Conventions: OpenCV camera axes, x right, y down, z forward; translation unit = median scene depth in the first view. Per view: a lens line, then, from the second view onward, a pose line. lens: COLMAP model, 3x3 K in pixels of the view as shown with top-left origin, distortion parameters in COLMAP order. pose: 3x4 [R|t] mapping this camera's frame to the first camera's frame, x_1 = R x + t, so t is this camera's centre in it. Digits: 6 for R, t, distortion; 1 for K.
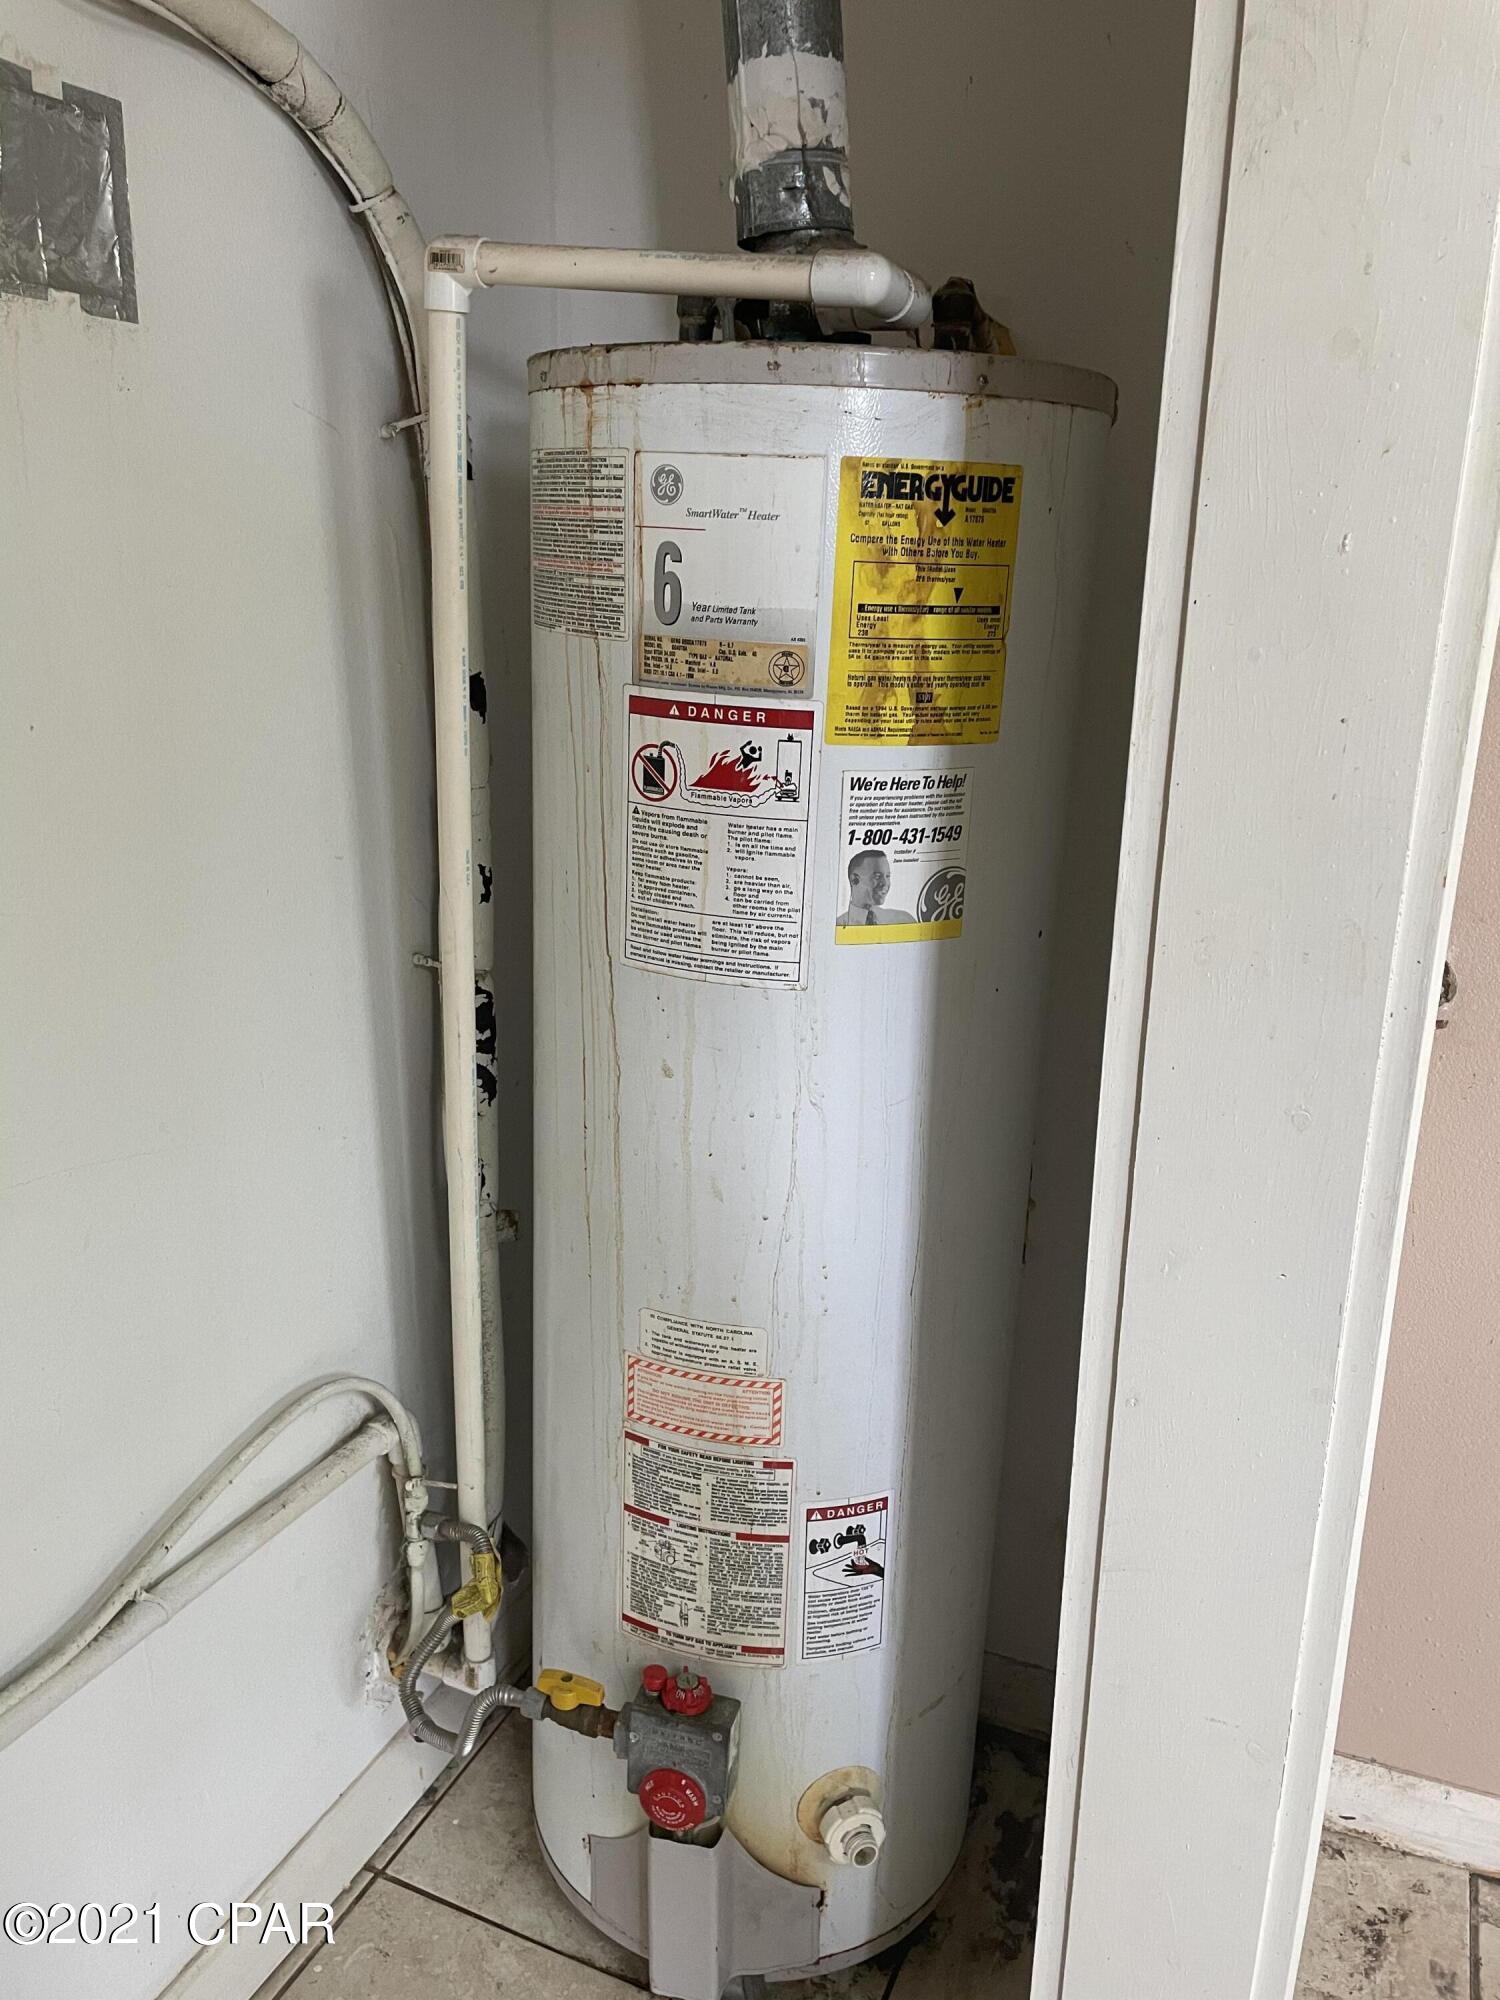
lens RADIAL K [[1515.0, 0, 748.5], [0, 1515.0, 988.9], [0, 0, 1]] dist [0.087242, -0.107196]
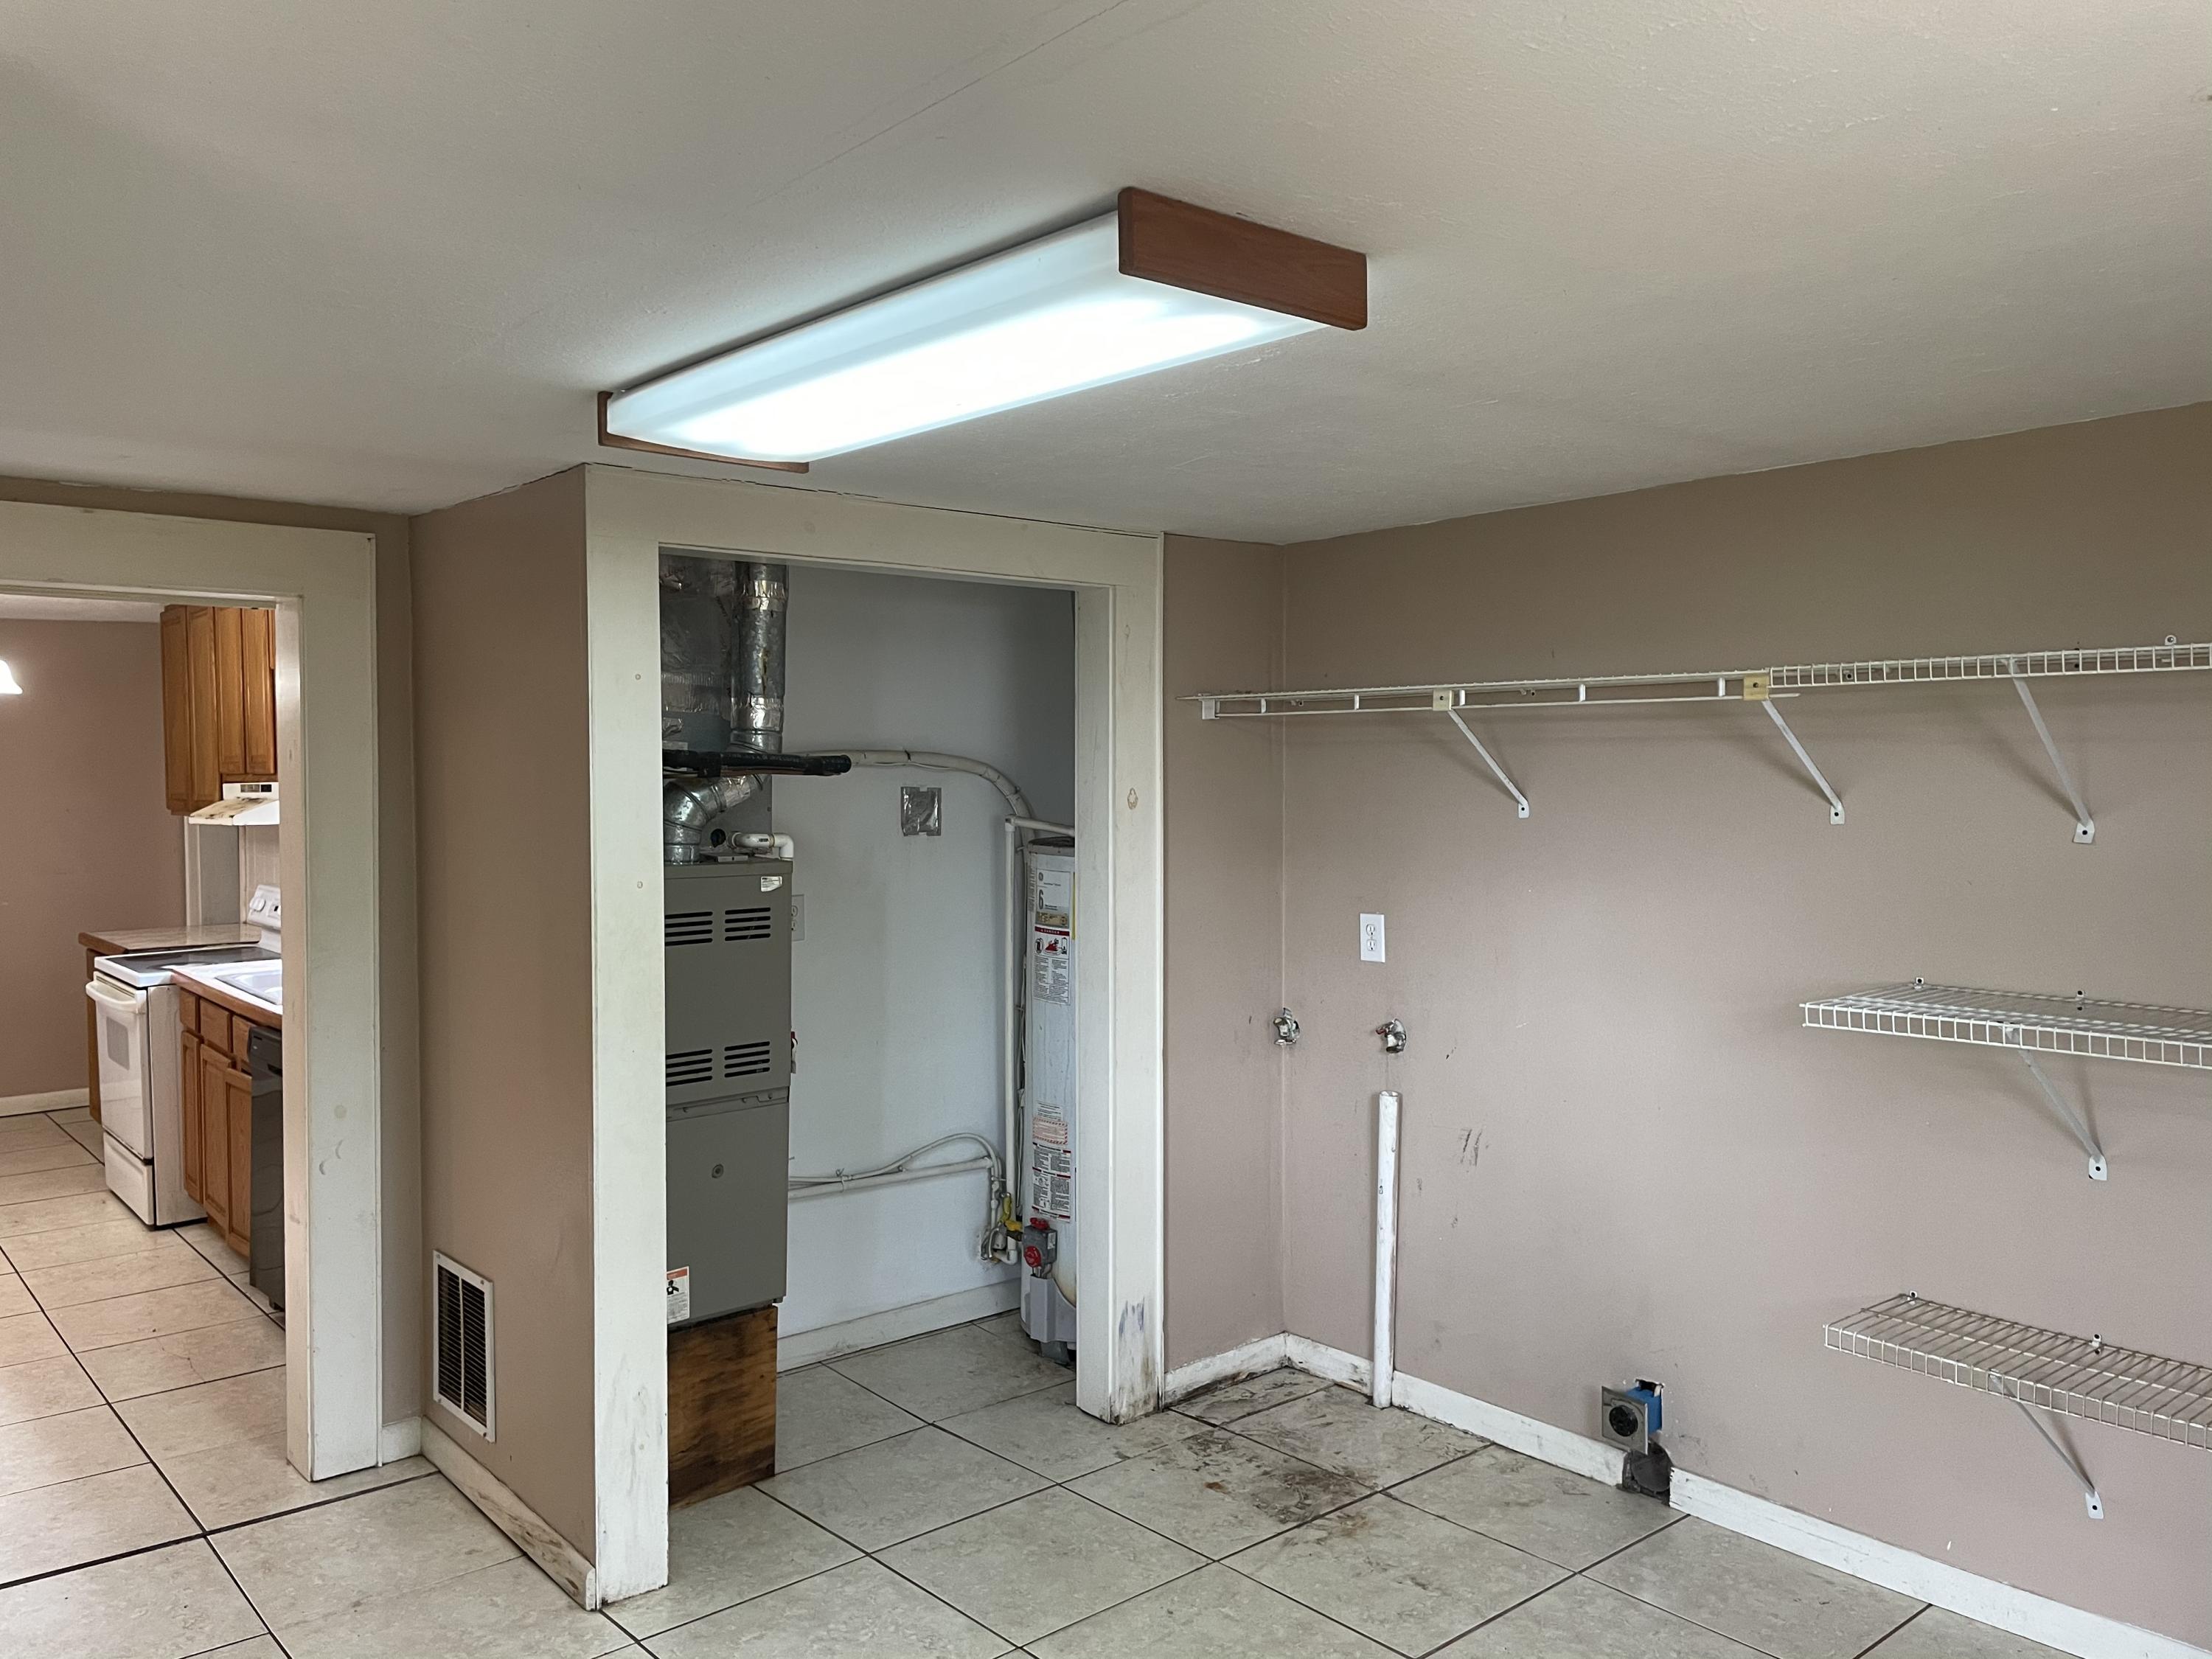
lens RADIAL K [[1675.6, 0, 1108.7], [0, 1675.6, 828.9], [0, 0, 1]] dist [0.087242, -0.107196]
pose [[0.897331, 0.005232, -0.441327, 1.971764], [-0.118438, 0.966109, -0.229362, 0.524964], [0.425170, 0.258083, 0.867539, -2.693183]]
